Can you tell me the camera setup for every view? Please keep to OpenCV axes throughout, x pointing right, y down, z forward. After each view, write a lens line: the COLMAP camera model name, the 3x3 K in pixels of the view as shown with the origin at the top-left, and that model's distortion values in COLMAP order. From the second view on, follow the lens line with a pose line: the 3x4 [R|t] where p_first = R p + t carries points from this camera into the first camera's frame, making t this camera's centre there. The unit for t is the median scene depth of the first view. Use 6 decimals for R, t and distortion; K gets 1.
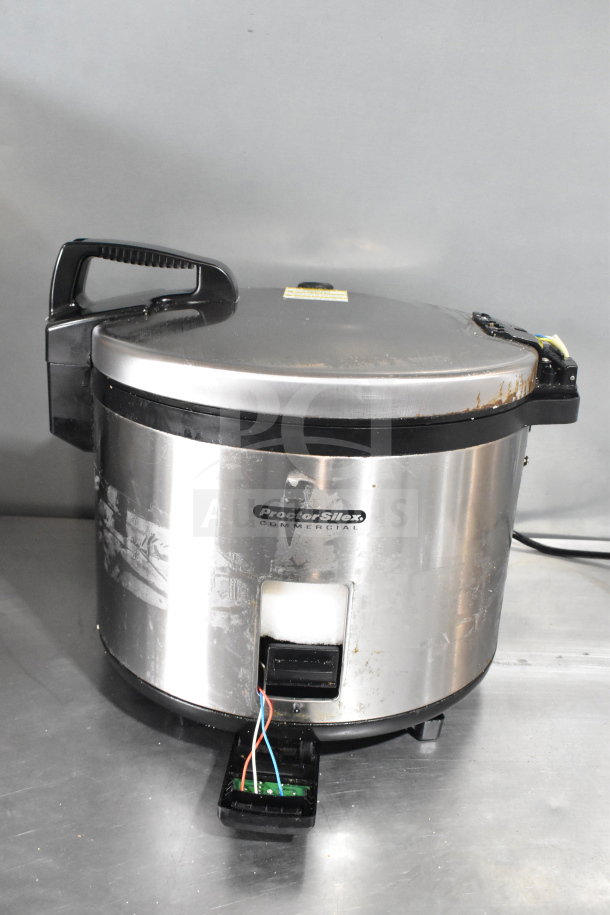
lens RADIAL K [[926.9, 0, 299.1], [0, 926.9, 457.8], [0, 0, 1]] dist [-0.082928, 0.000000]
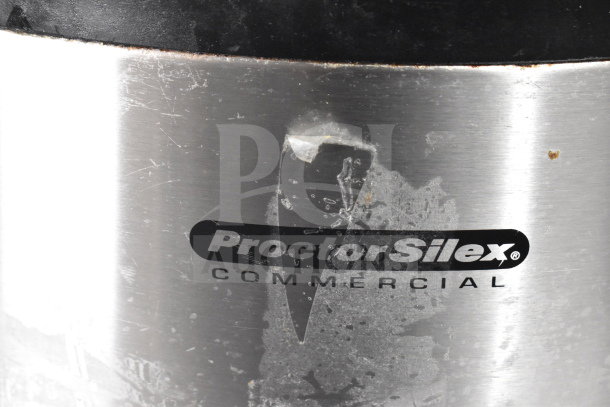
lens RADIAL K [[1459.8, 0, 305.9], [0, 1459.8, 203.5], [0, 0, 1]] dist [-0.017476, 0.000000]
pose [[0.998480, -0.022802, -0.050168, 0.018293], [0.025324, 0.998416, 0.050241, 0.018370], [0.048943, -0.051435, 0.997476, 0.455550]]
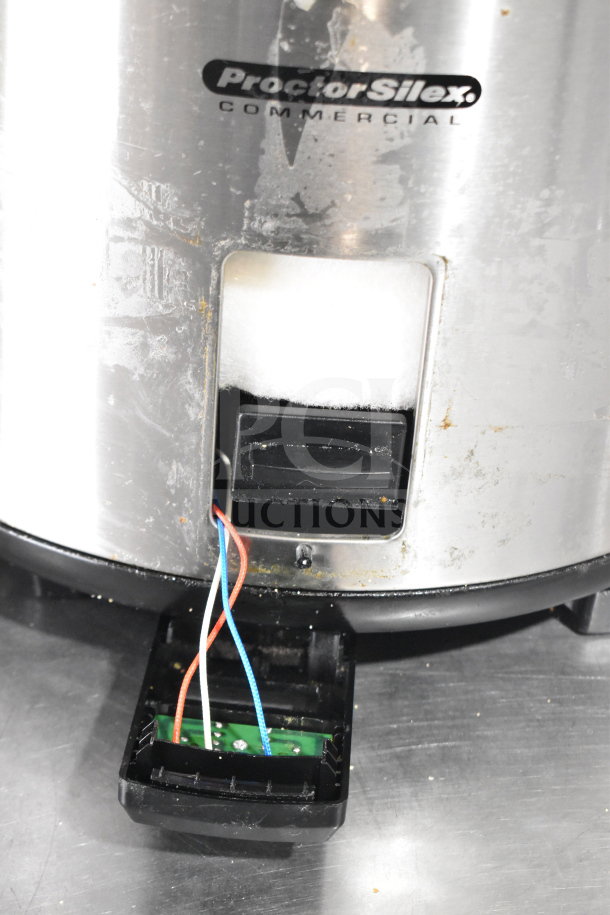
lens RADIAL K [[1879.5, 0, 306.2], [0, 1879.5, 458.5], [0, 0, 1]] dist [0.024309, 0.000000]
pose [[0.999935, 0.008265, 0.007910, -0.009026], [-0.009672, 0.980023, 0.198650, 0.055264], [-0.006110, -0.198713, 0.980039, 0.157736]]
